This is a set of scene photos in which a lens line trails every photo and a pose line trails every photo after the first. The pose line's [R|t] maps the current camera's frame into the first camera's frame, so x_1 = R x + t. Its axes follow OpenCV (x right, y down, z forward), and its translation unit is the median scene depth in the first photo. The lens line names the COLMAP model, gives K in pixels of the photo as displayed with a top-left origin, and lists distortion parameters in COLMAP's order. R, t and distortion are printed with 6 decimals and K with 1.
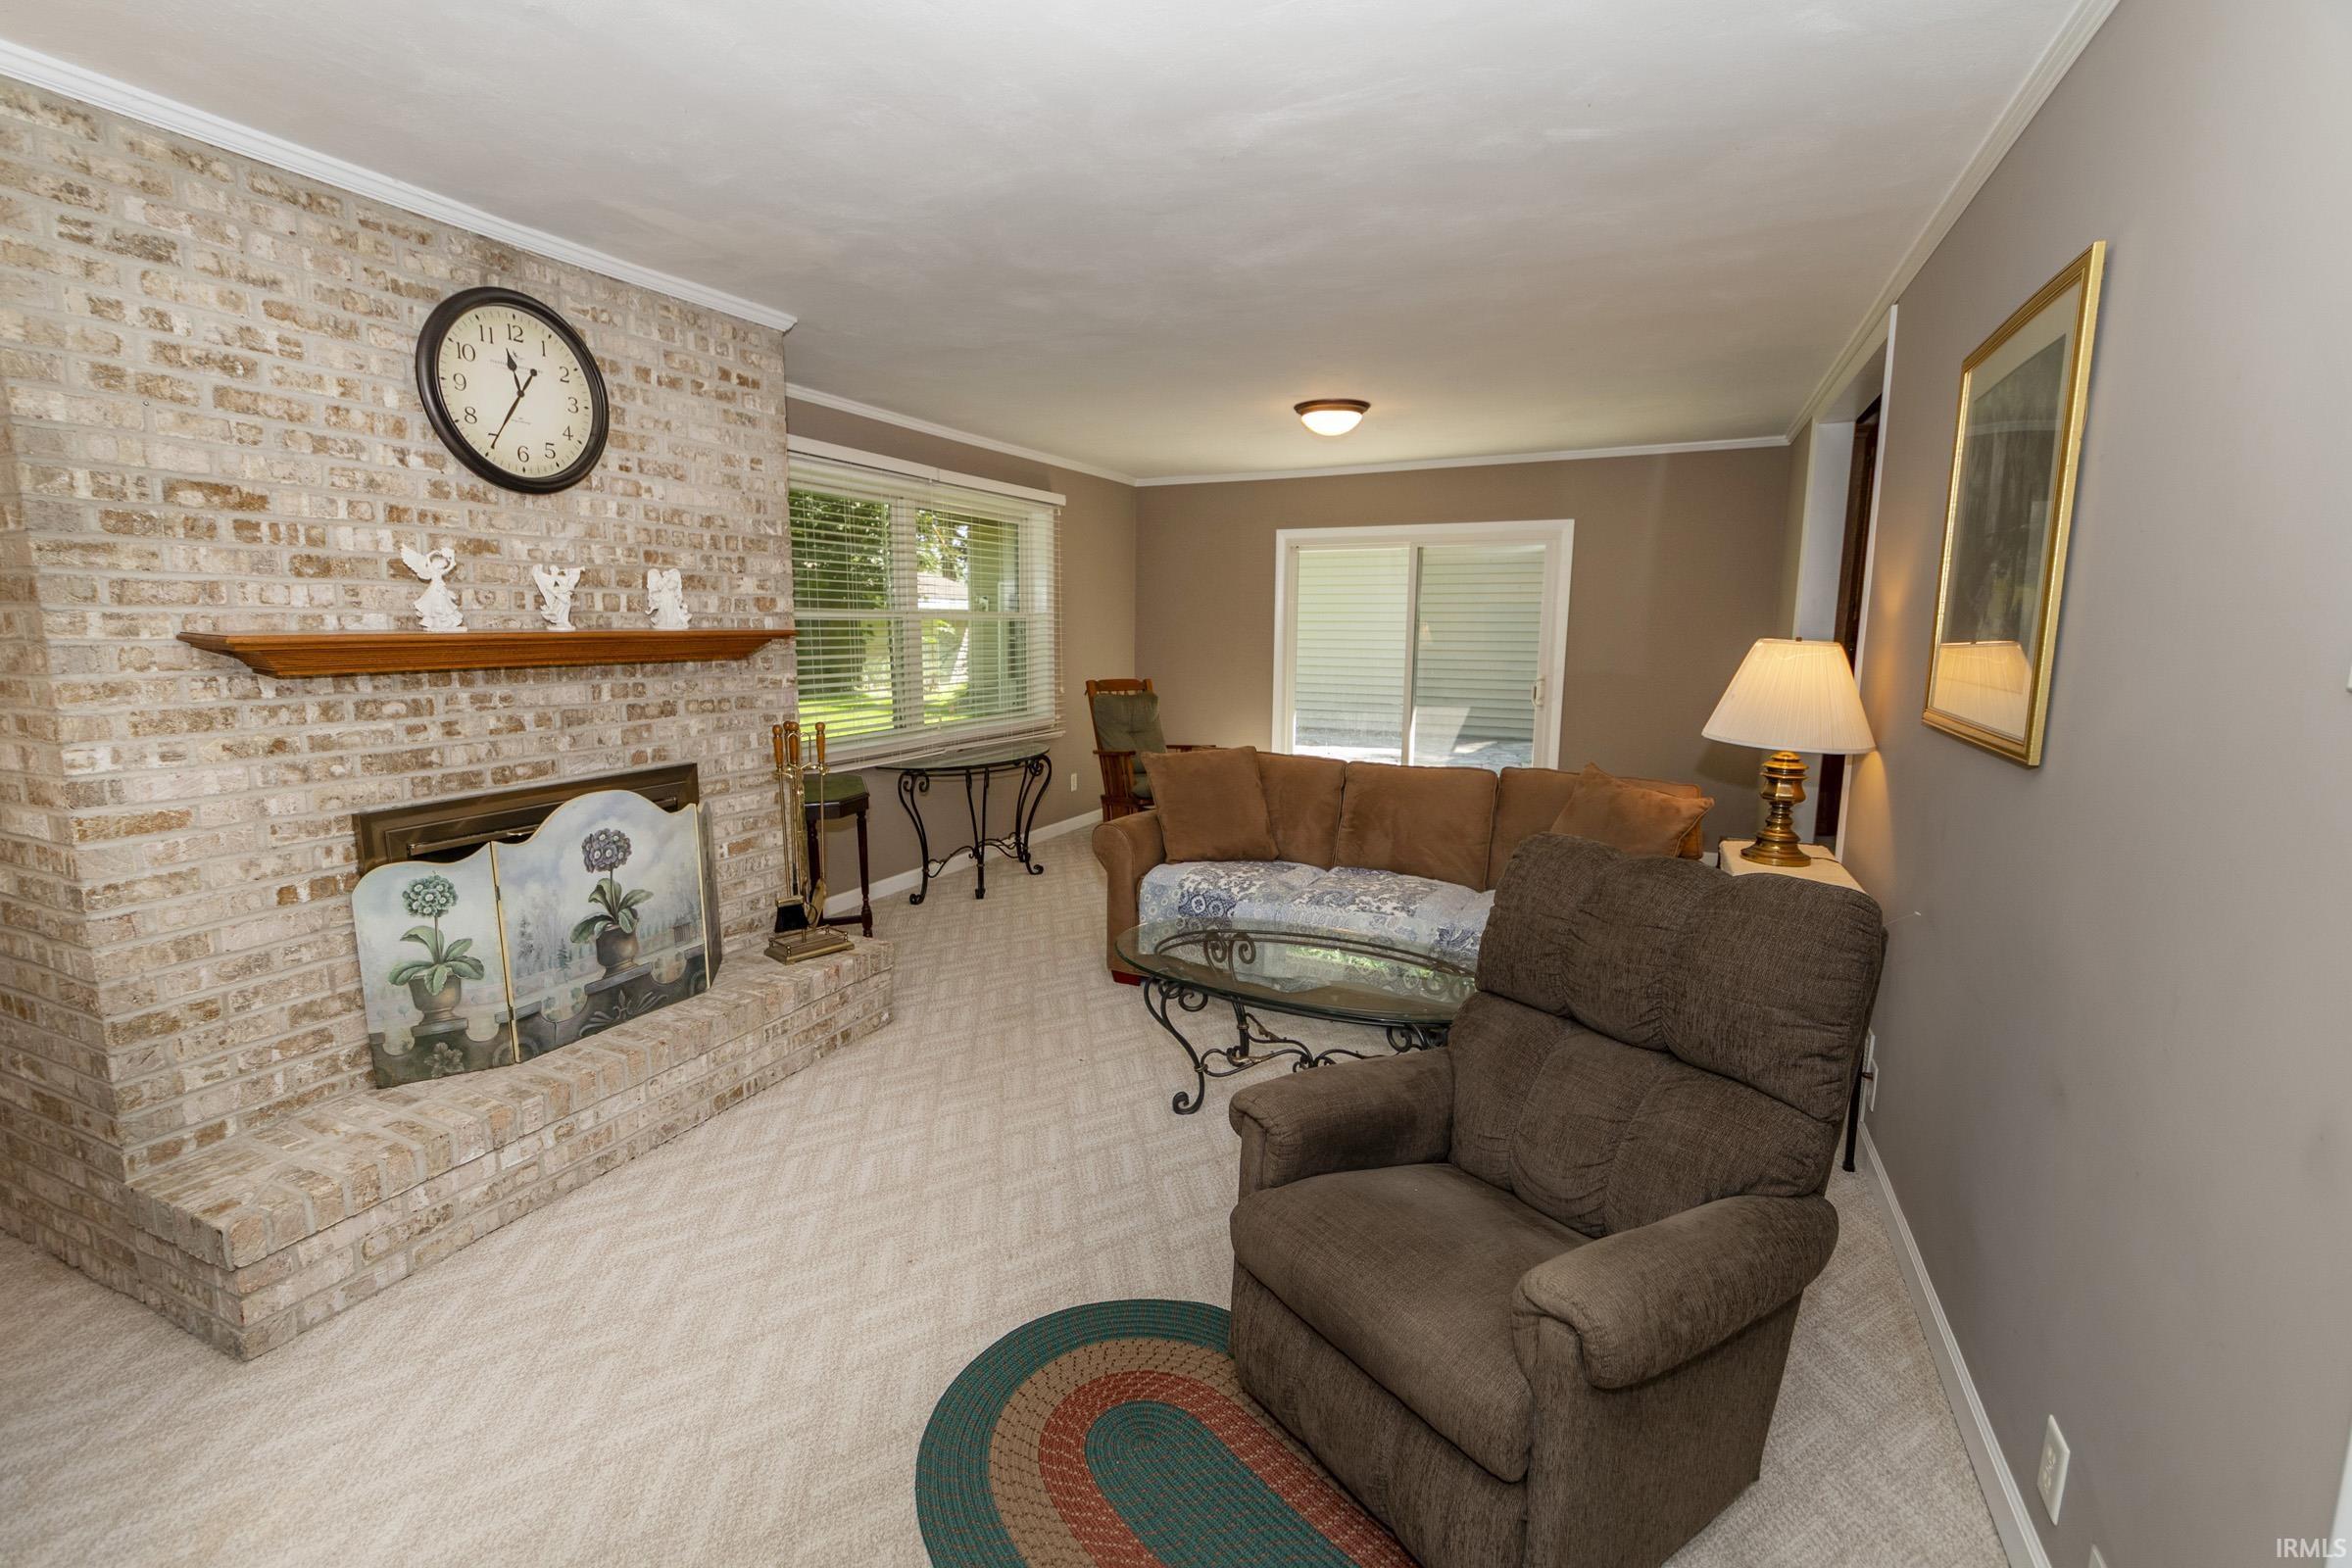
lens RADIAL K [[1030.9, 0, 1142.3], [0, 1030.9, 778.8], [0, 0, 1]] dist [-0.003287, 0.000050]
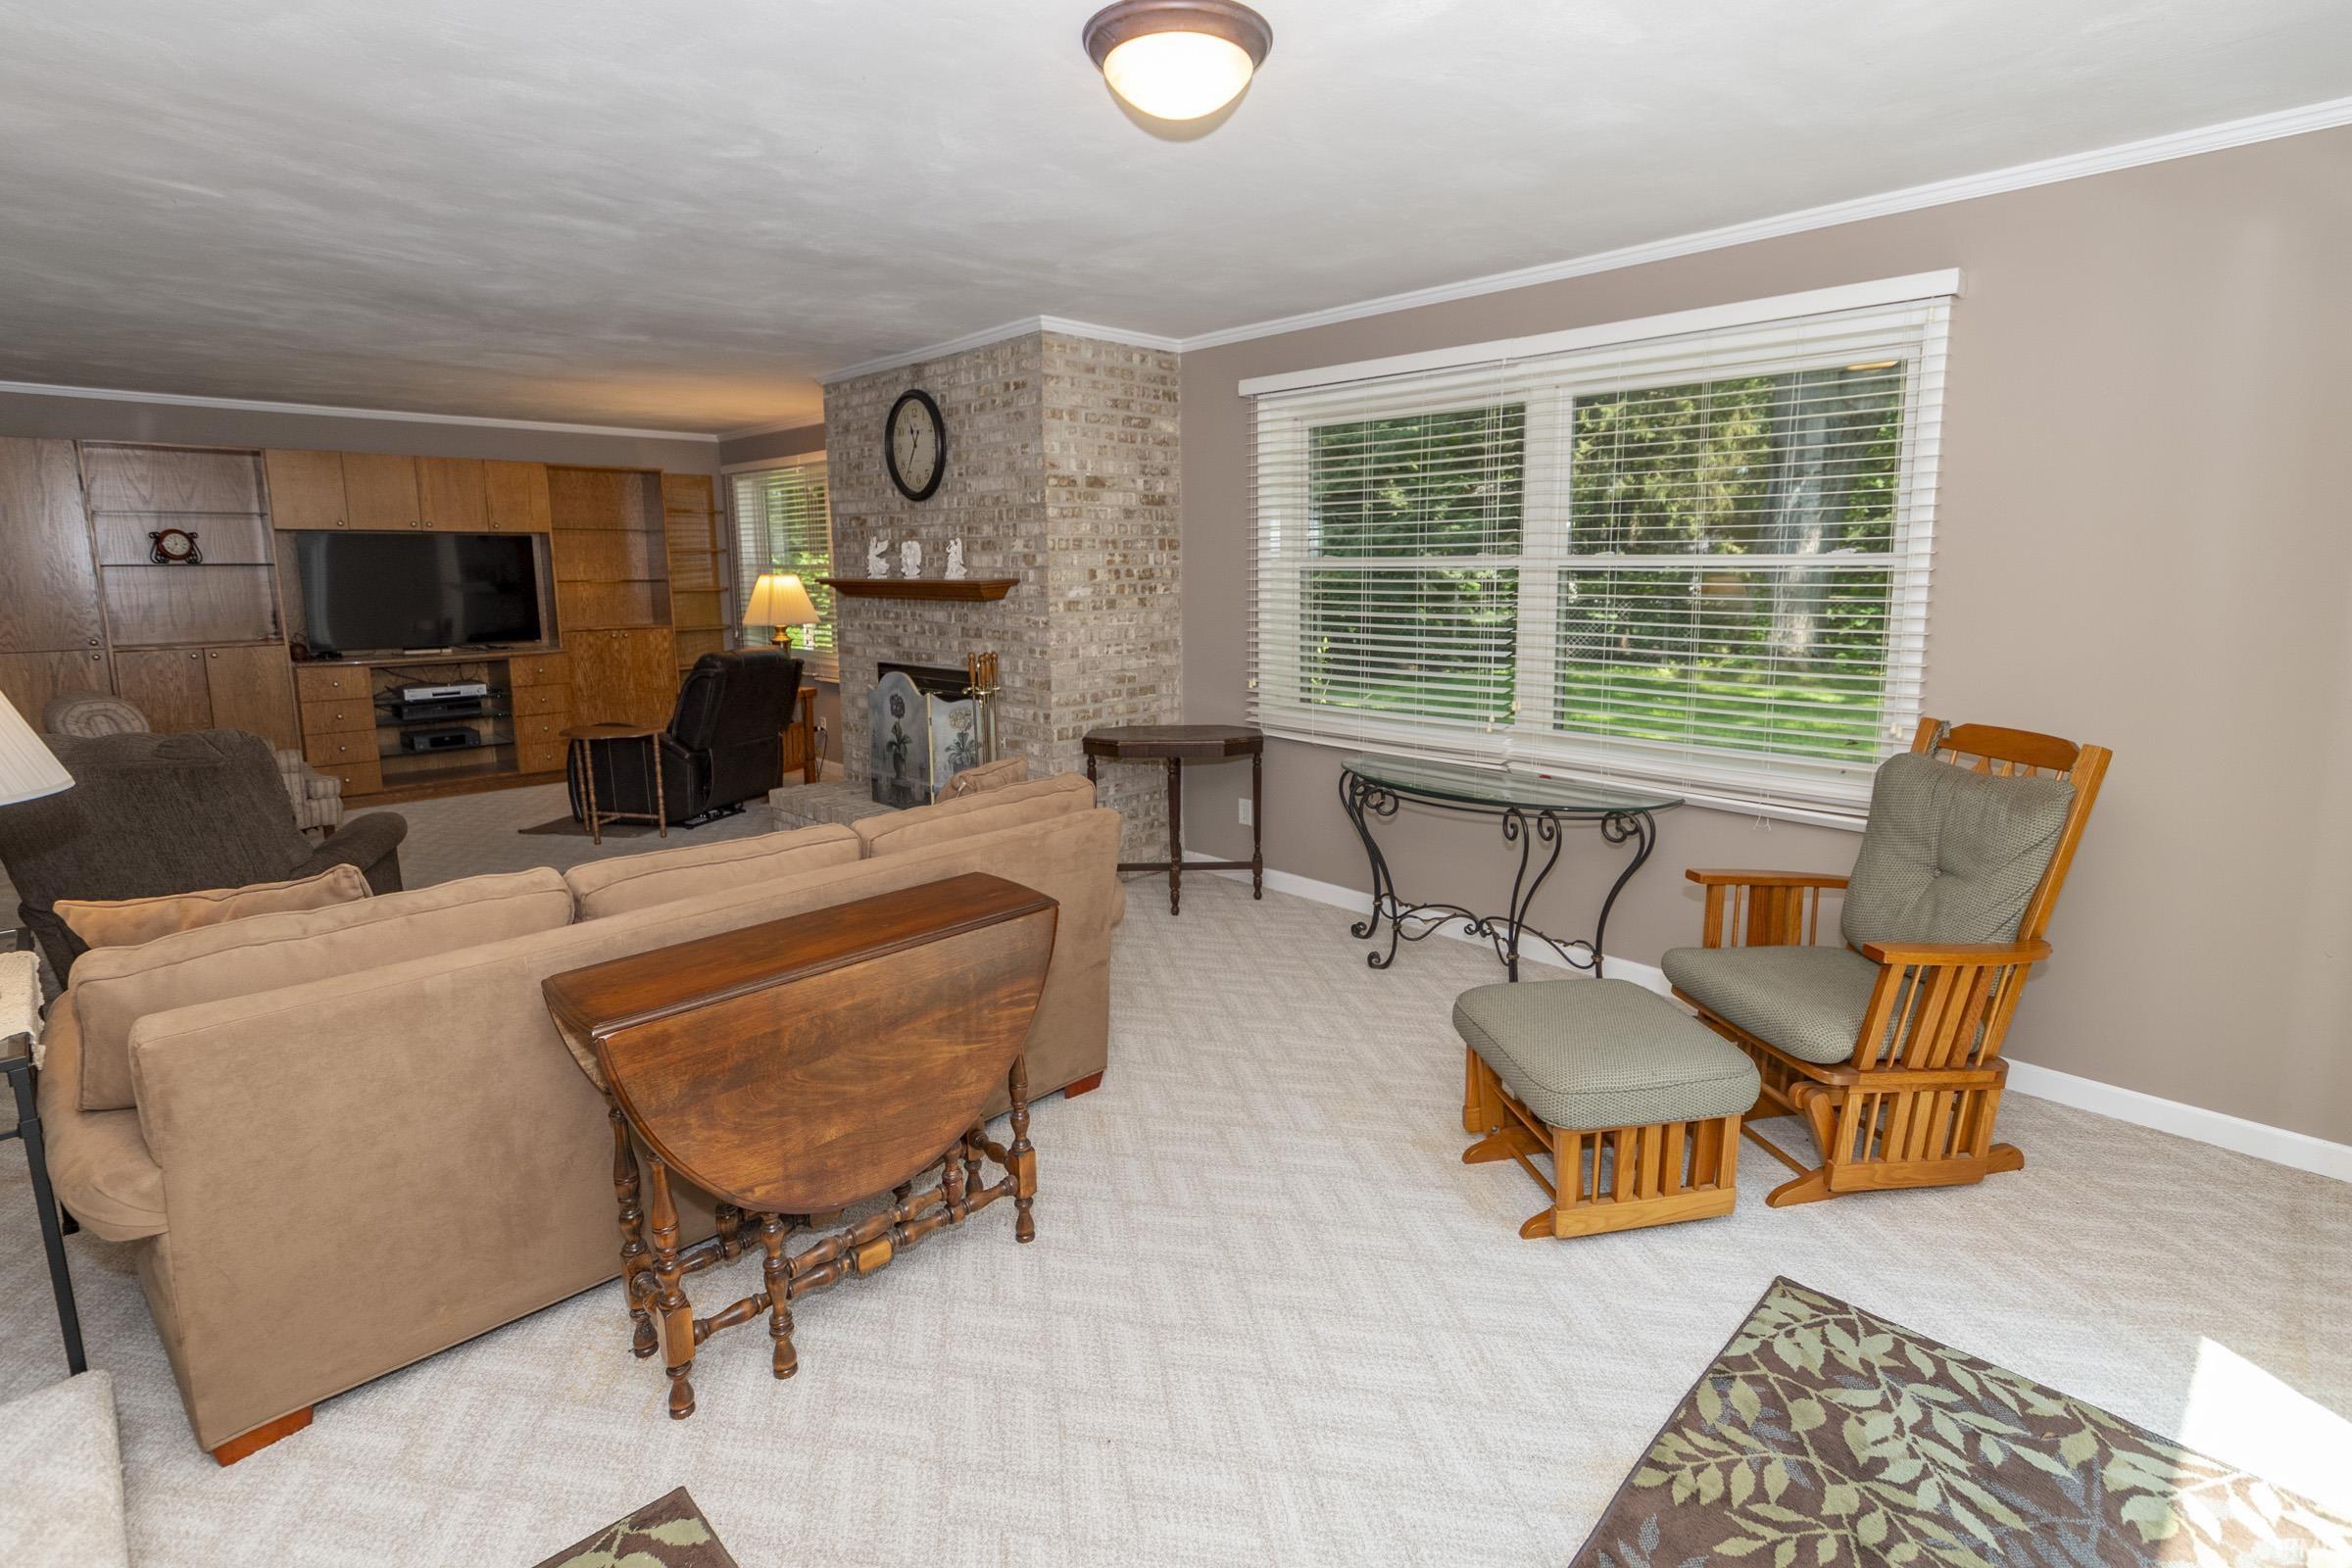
lens RADIAL K [[1121.4, 0, 1235.4], [0, 1121.4, 723.7], [0, 0, 1]] dist [-0.001860, -0.000357]
pose [[-0.307222, 0.138806, -0.941460, 1.146014], [-0.136906, 0.972567, 0.188068, -0.353996], [0.941738, 0.186670, -0.279791, 2.197918]]
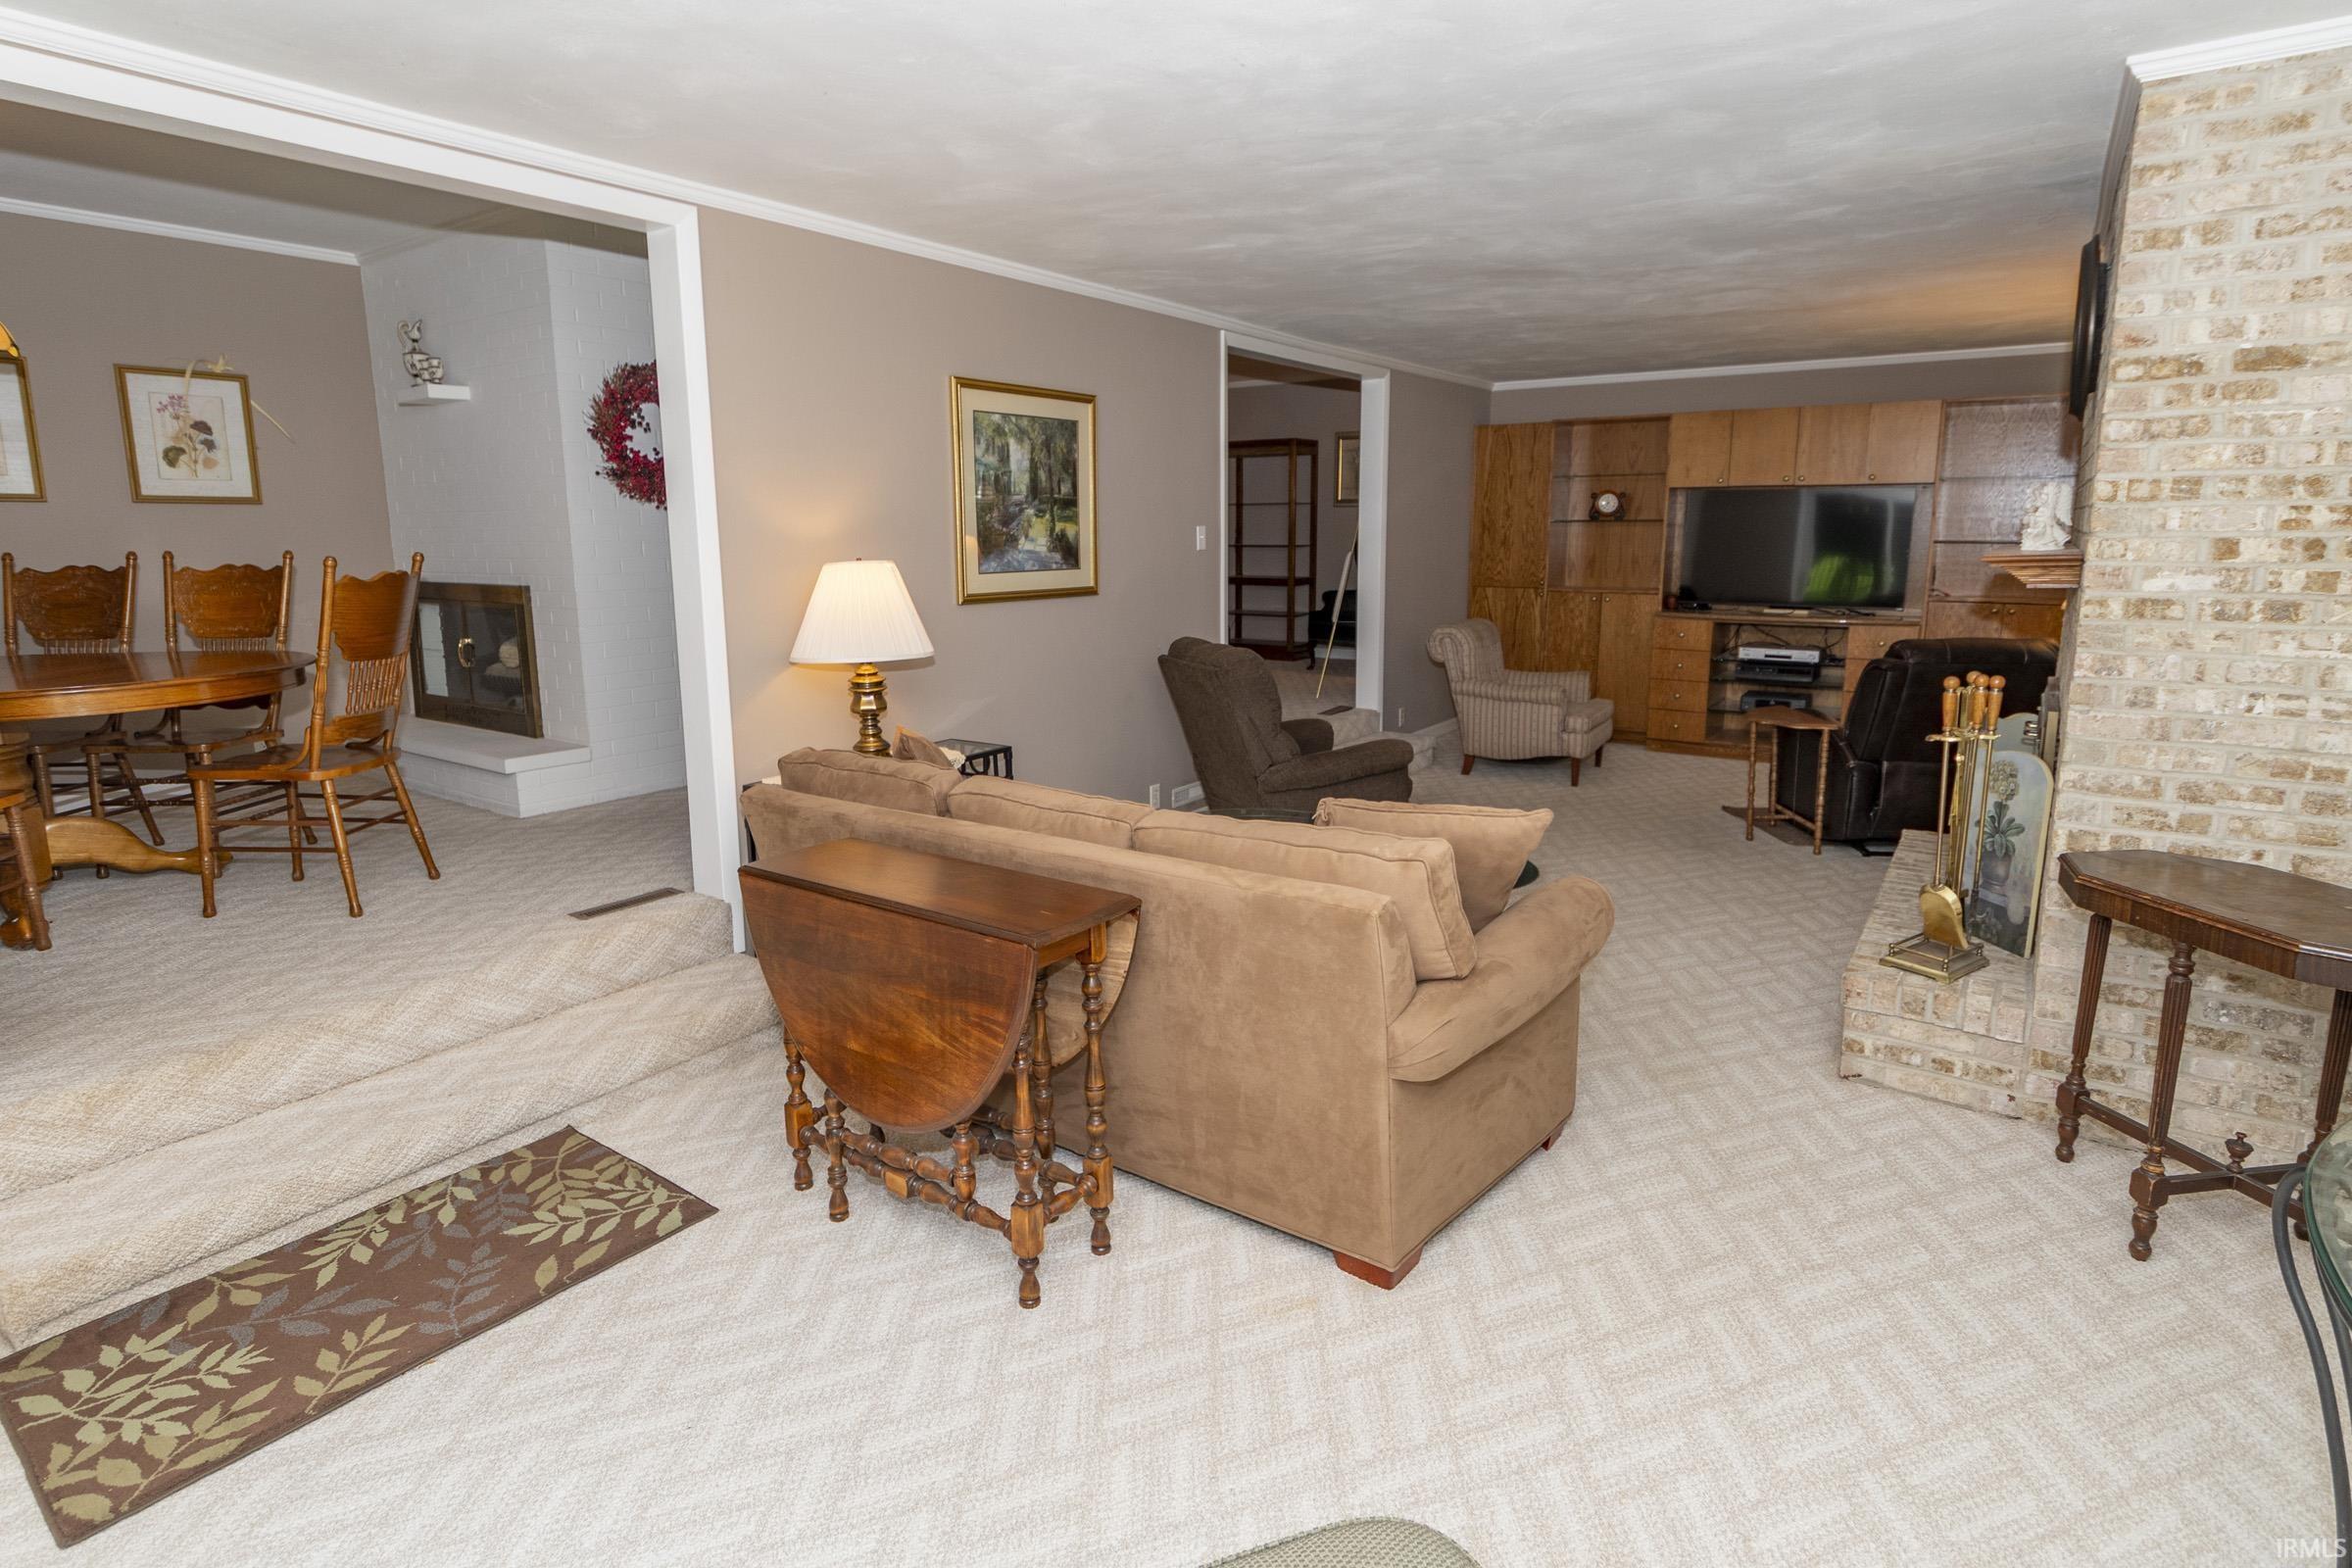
lens RADIAL K [[1209.4, 0, 1140.3], [0, 1209.4, 716.1], [0, 0, 1]] dist [0.001754, 0.000871]
pose [[-0.984696, -0.021067, 0.173002, 0.153809], [0.032440, 0.953164, 0.300709, -0.410424], [-0.171235, 0.301719, -0.937894, 2.539434]]
